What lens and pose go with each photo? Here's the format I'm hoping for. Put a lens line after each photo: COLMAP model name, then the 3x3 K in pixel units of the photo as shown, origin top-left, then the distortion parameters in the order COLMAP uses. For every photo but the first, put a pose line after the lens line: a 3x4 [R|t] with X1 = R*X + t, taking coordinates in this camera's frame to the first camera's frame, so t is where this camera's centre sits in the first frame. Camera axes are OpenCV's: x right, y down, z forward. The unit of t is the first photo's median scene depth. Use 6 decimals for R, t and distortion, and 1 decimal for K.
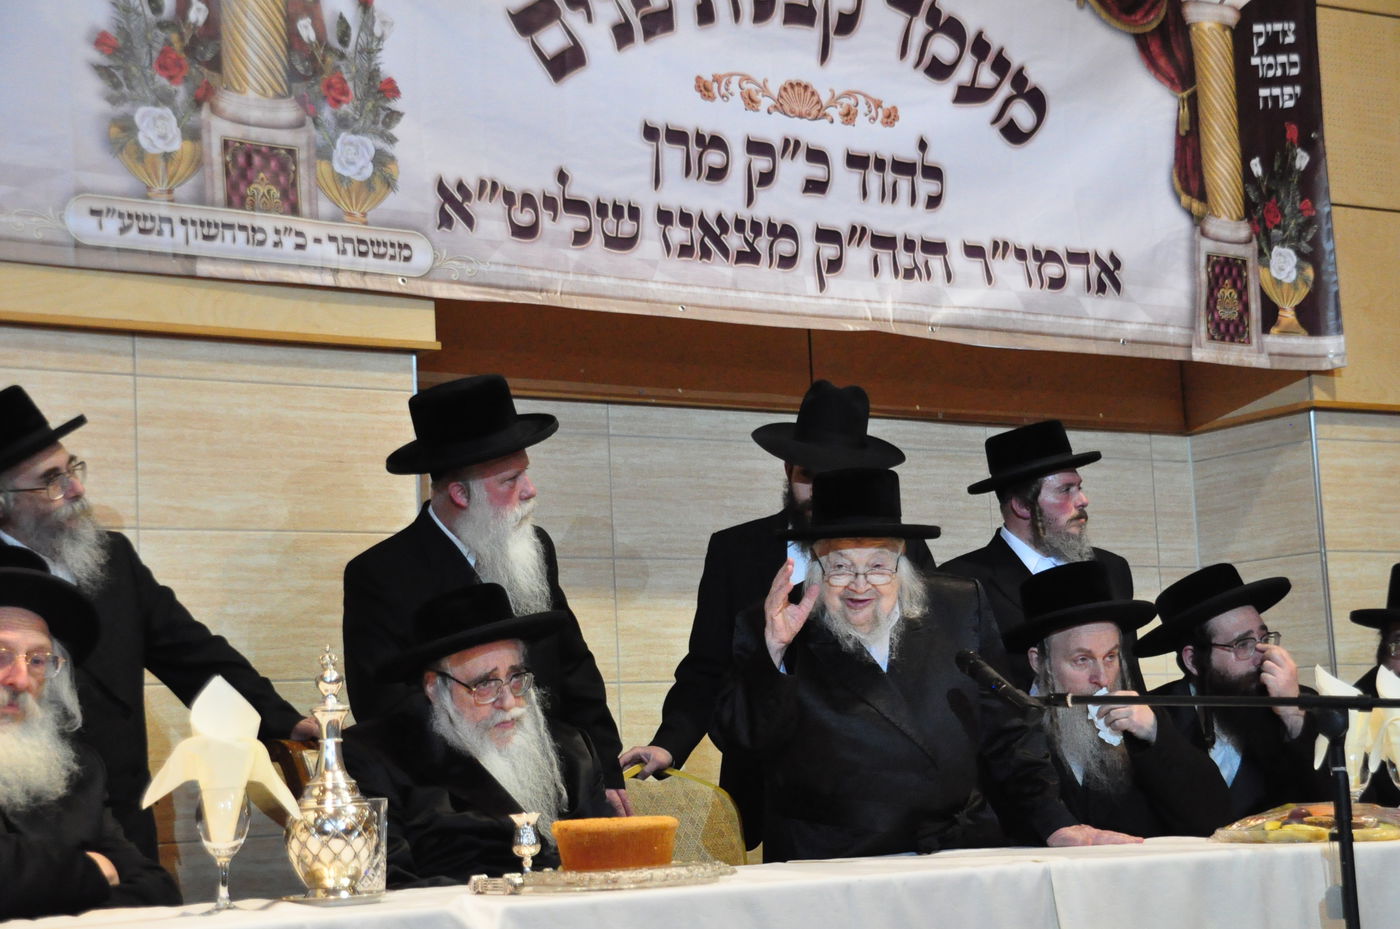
lens RADIAL K [[2570.1, 0, 716.4], [0, 2570.1, 472.8], [0, 0, 1]] dist [0.360521, 0.000000]
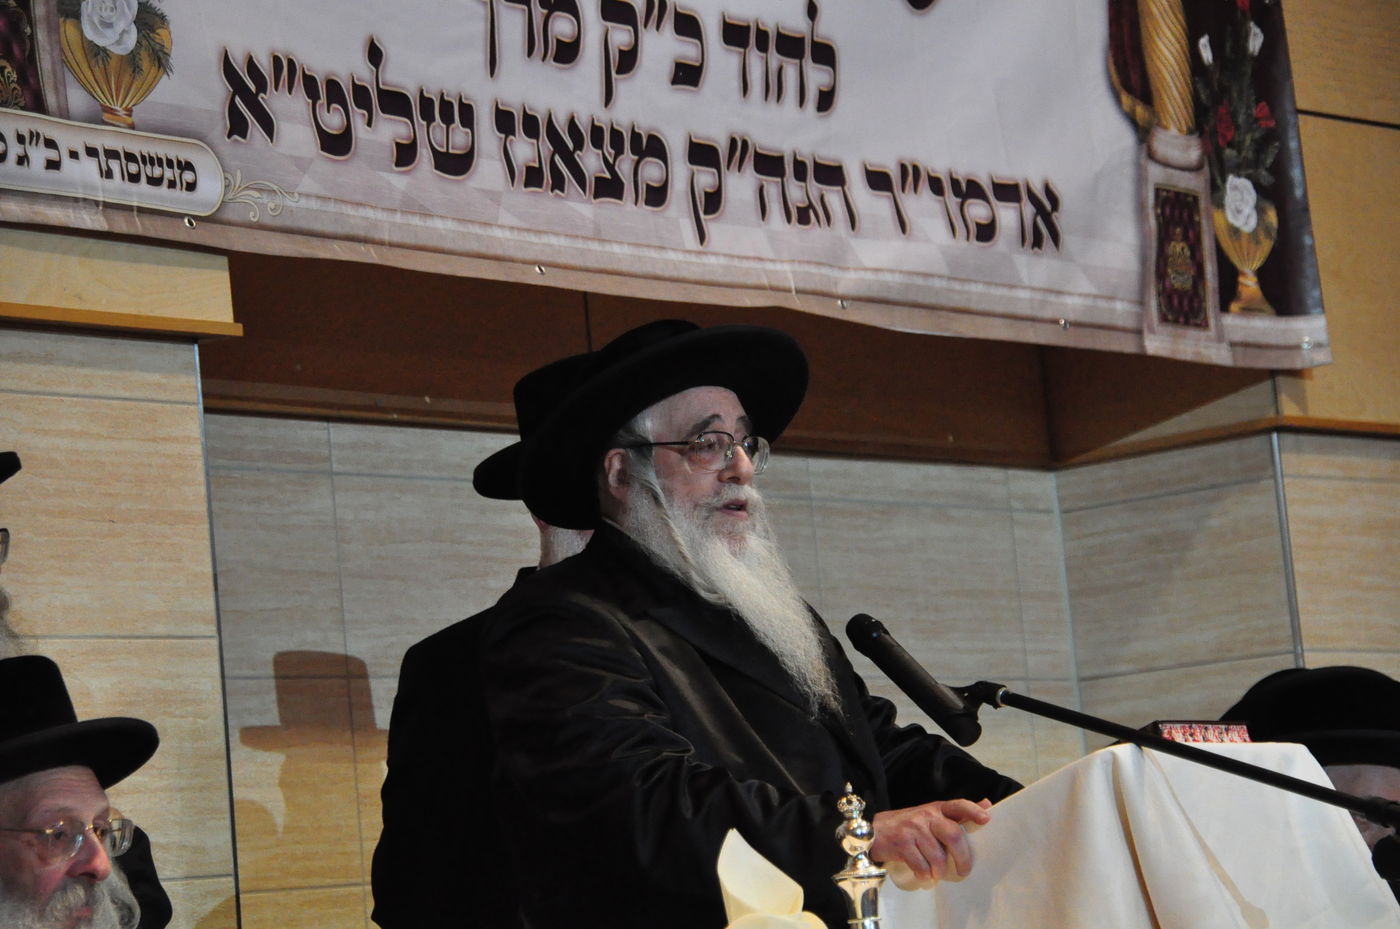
lens RADIAL K [[5017.9, 0, 729.6], [0, 5017.9, 472.9], [0, 0, 1]] dist [1.440087, 0.000000]
pose [[0.943428, -0.004137, 0.331552, -0.370873], [0.008185, 0.999908, -0.010814, -0.001395], [-0.331477, 0.012916, 0.943375, -0.161374]]
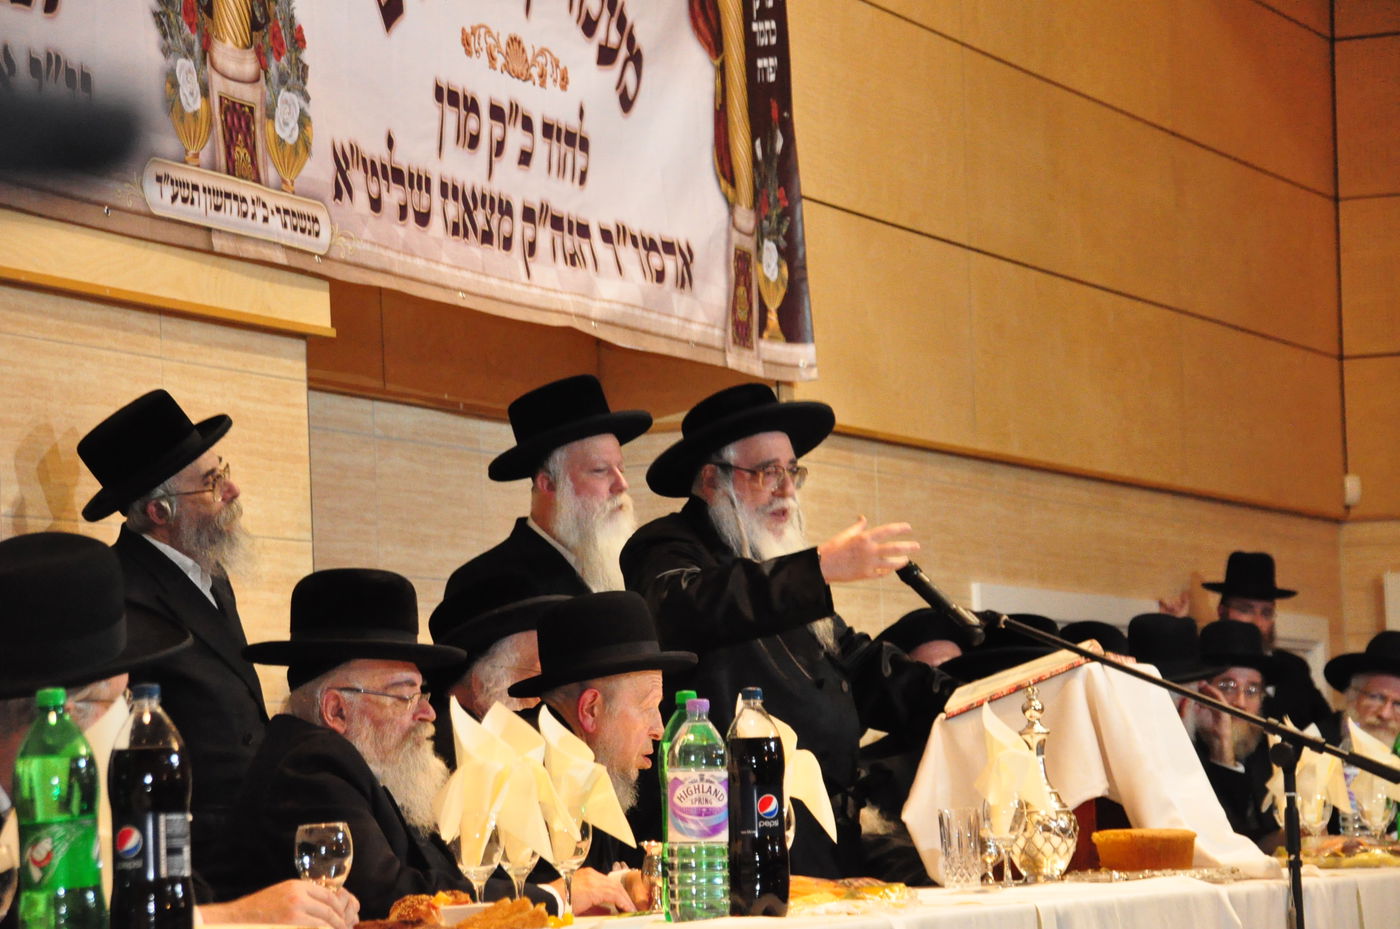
lens RADIAL K [[5426.5, 0, 759.2], [0, 5426.5, 500.6], [0, 0, 1]] dist [1.601587, 0.000000]
pose [[0.795307, 0.050340, 0.604114, -1.060360], [-0.071711, 0.997361, 0.011298, -0.021776], [-0.601951, -0.052307, 0.796818, -0.565529]]
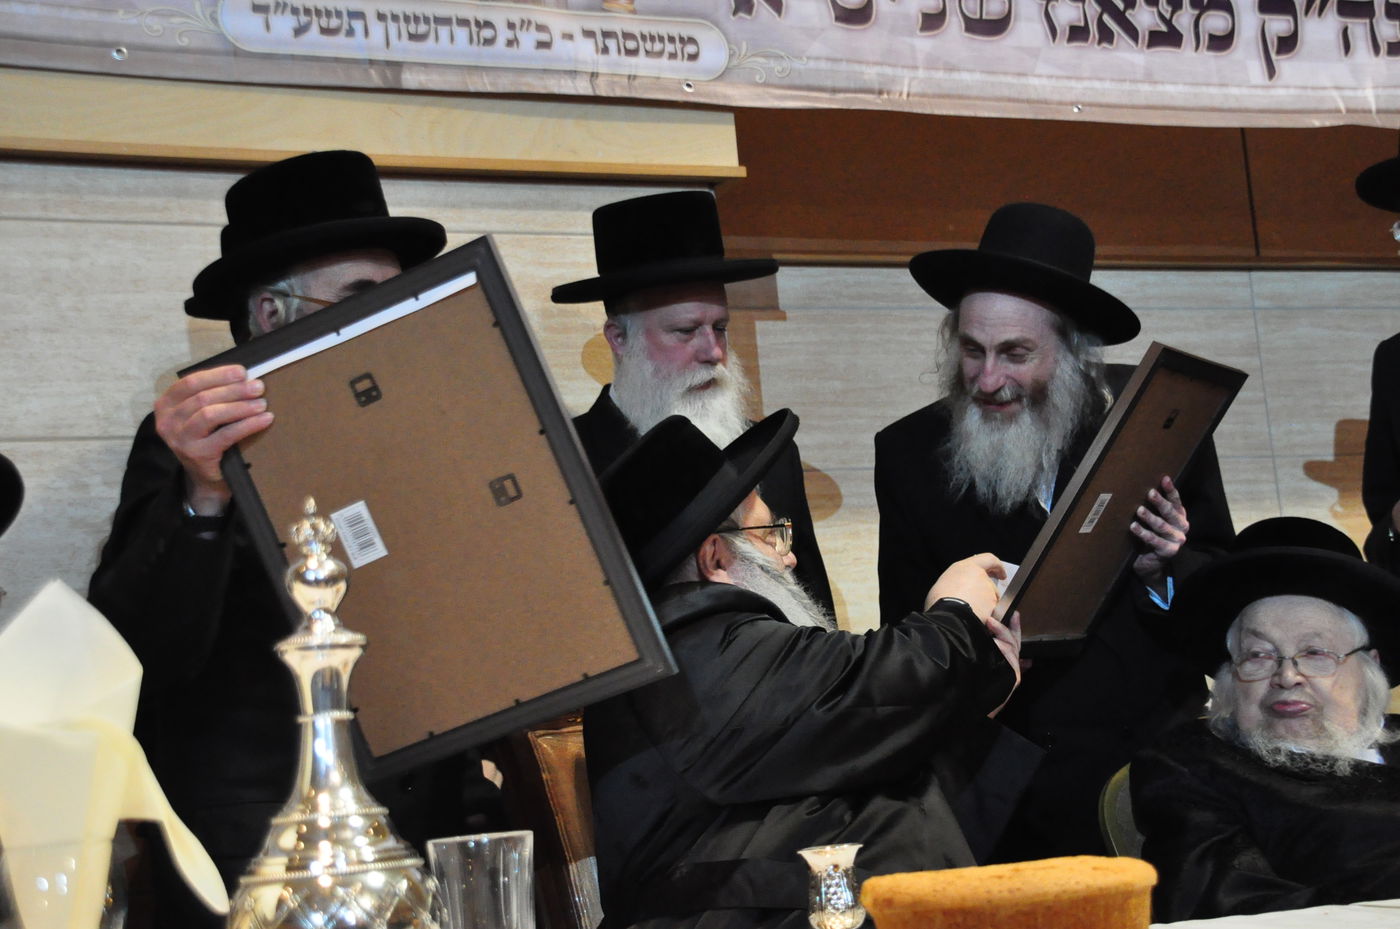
lens RADIAL K [[2014.7, 0, 703.4], [0, 2014.7, 475.7], [0, 0, 1]] dist [0.181556, 0.000000]
pose [[0.977572, -0.072136, -0.197860, -0.010053], [0.069850, 0.997386, -0.018520, 0.043730], [0.198679, 0.004284, 0.980055, 0.404905]]
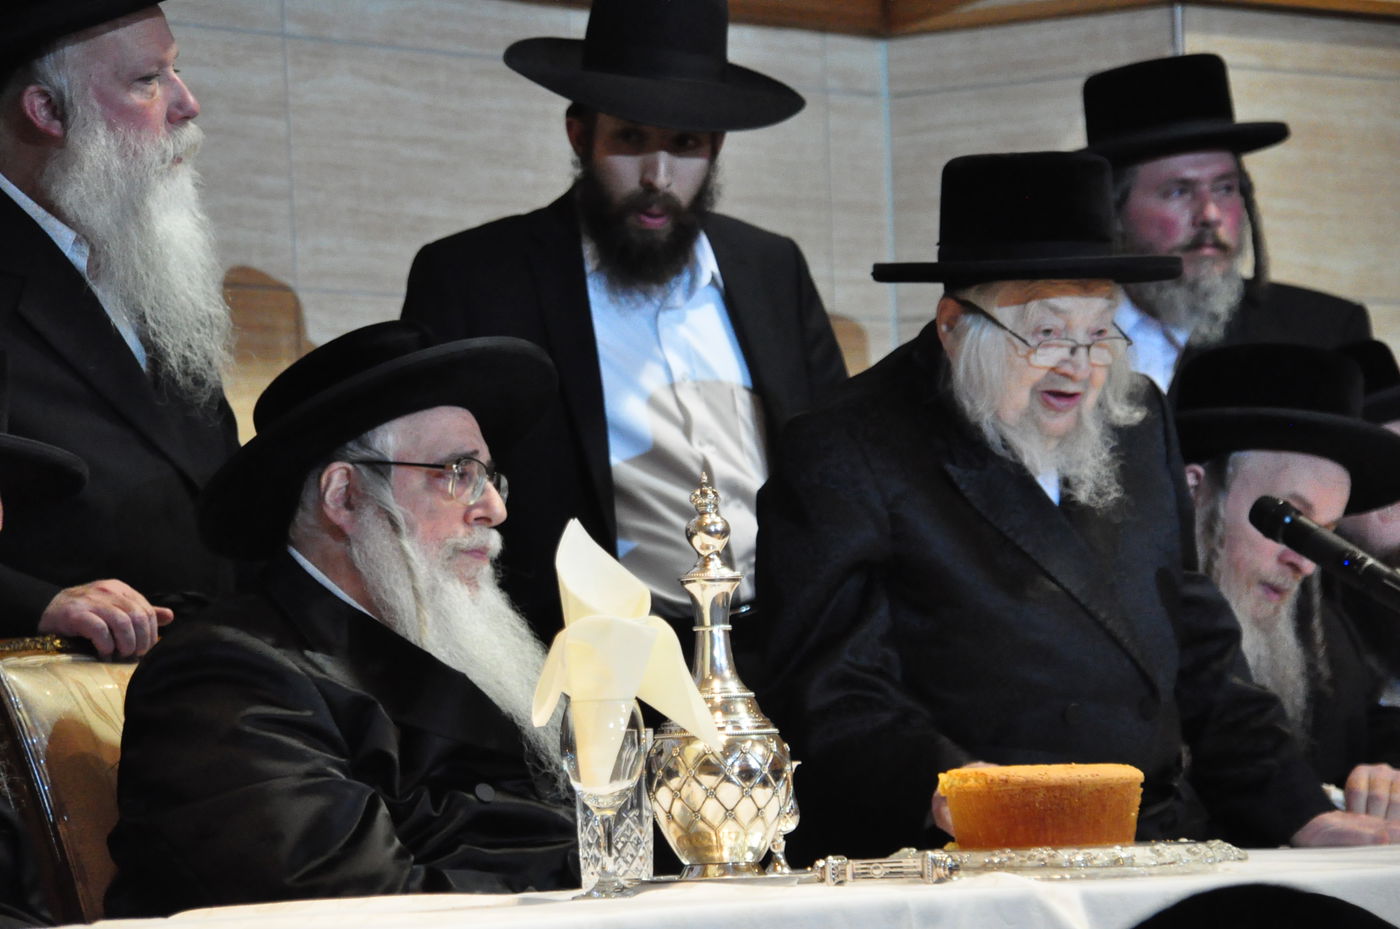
lens RADIAL K [[7913.7, 0, 715.9], [0, 7913.7, 504.6], [0, 0, 1]] dist [2.556162, 0.000000]
pose [[0.921295, 0.020920, 0.388302, -0.508581], [-0.049264, 0.996785, 0.063183, -0.025147], [-0.385732, -0.077340, 0.919364, -0.412539]]
